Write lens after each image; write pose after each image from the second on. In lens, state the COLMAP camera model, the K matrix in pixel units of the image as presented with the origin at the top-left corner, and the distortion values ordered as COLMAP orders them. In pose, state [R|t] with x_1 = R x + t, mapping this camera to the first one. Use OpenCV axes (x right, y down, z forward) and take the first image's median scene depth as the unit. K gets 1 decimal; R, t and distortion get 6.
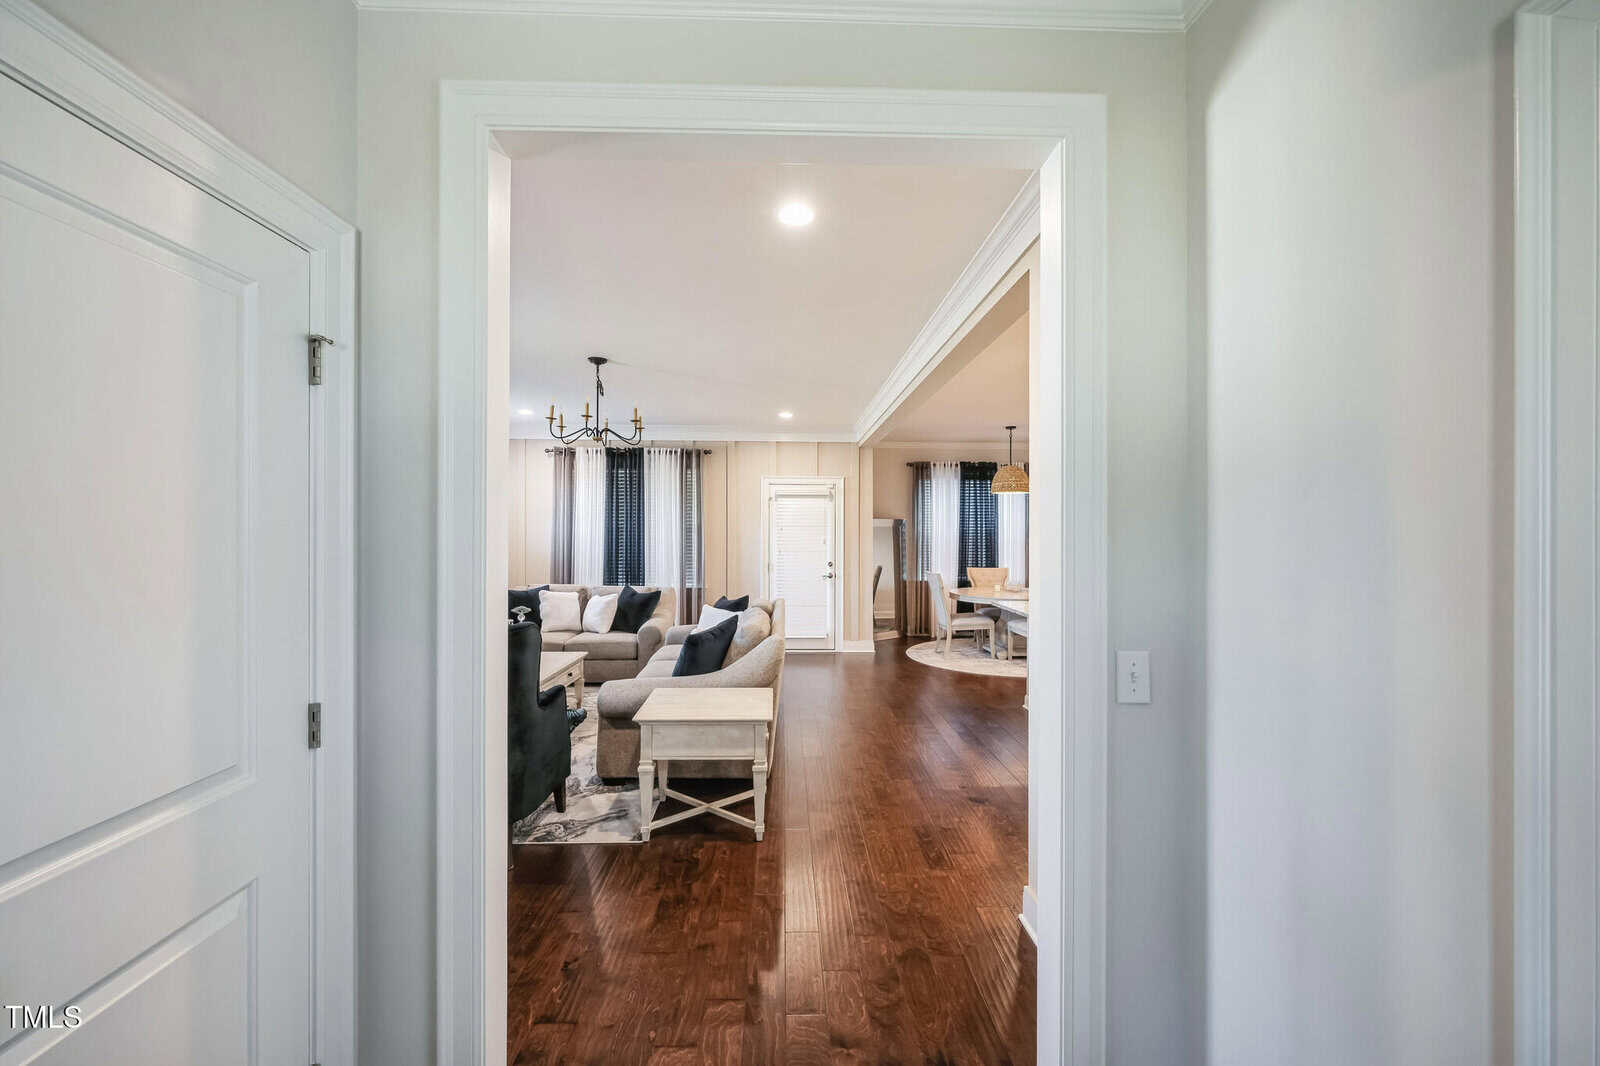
lens RADIAL K [[633.2, 0, 802.5], [0, 633.2, 528.7], [0, 0, 1]] dist [-0.003349, -0.000439]
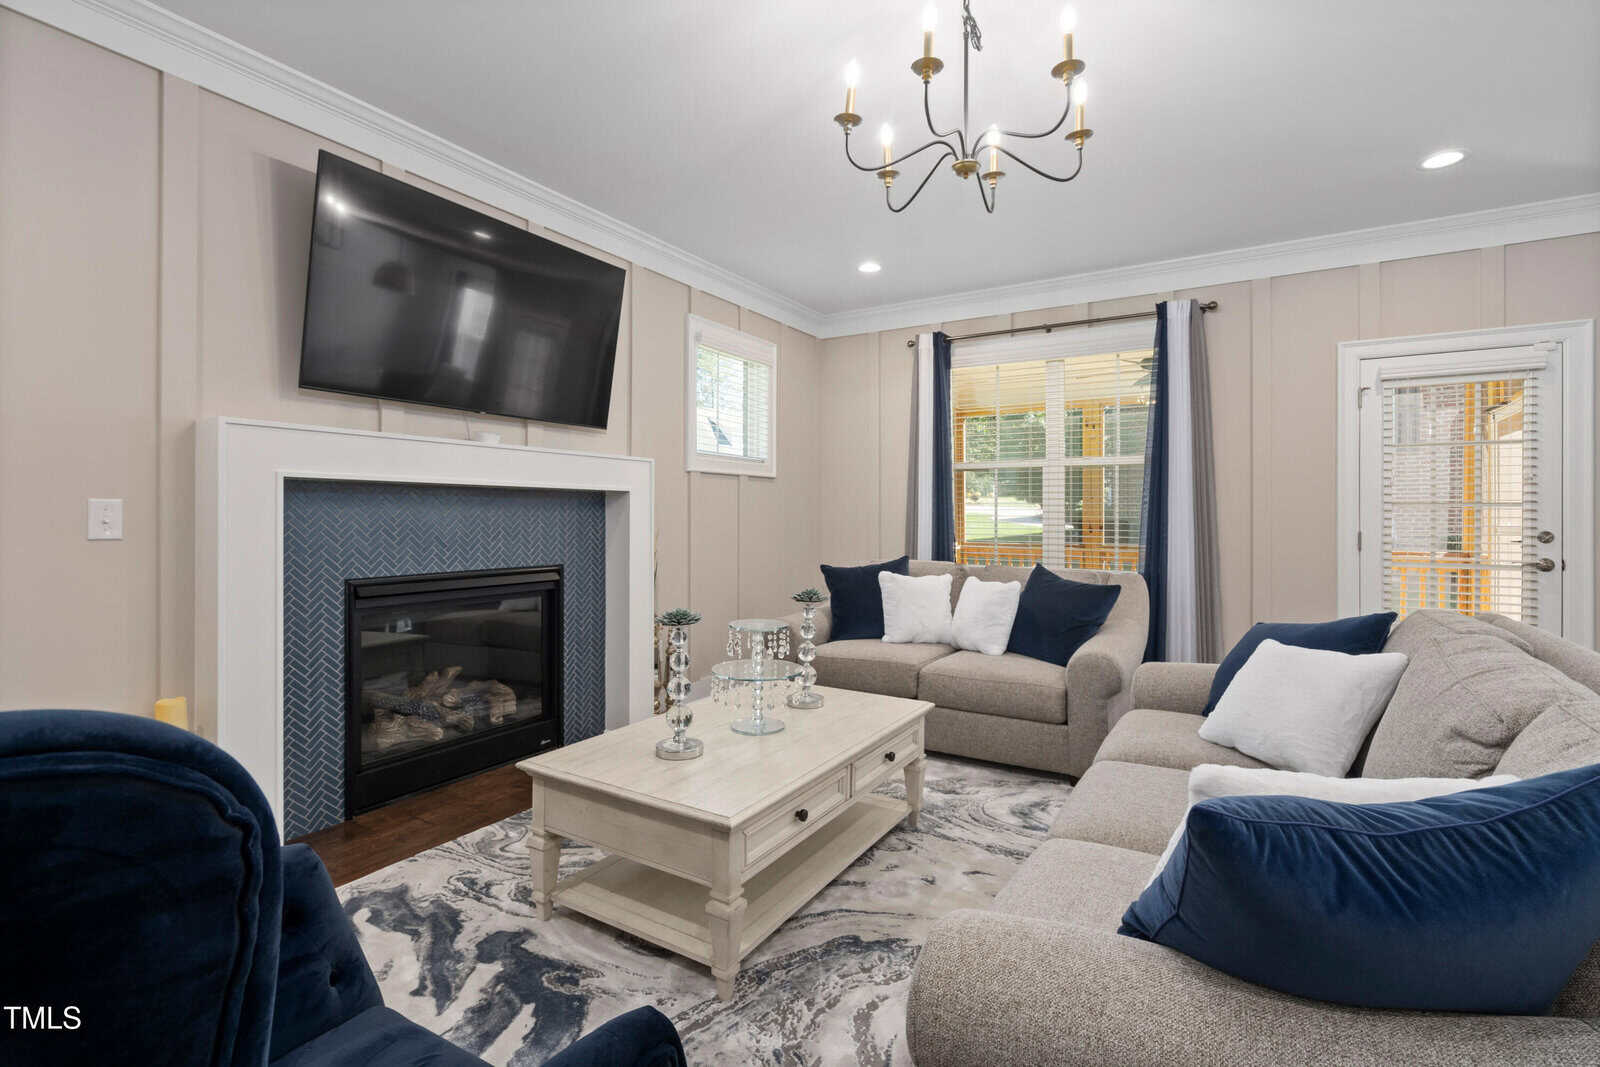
lens RADIAL K [[723.4, 0, 808.2], [0, 723.4, 527.8], [0, 0, 1]] dist [-0.008121, 0.000457]
pose [[0.833547, 0.001574, -0.552447, -0.130230], [0.001006, 0.999990, 0.004368, 0.064533], [0.552448, -0.004196, 0.833537, 0.469827]]
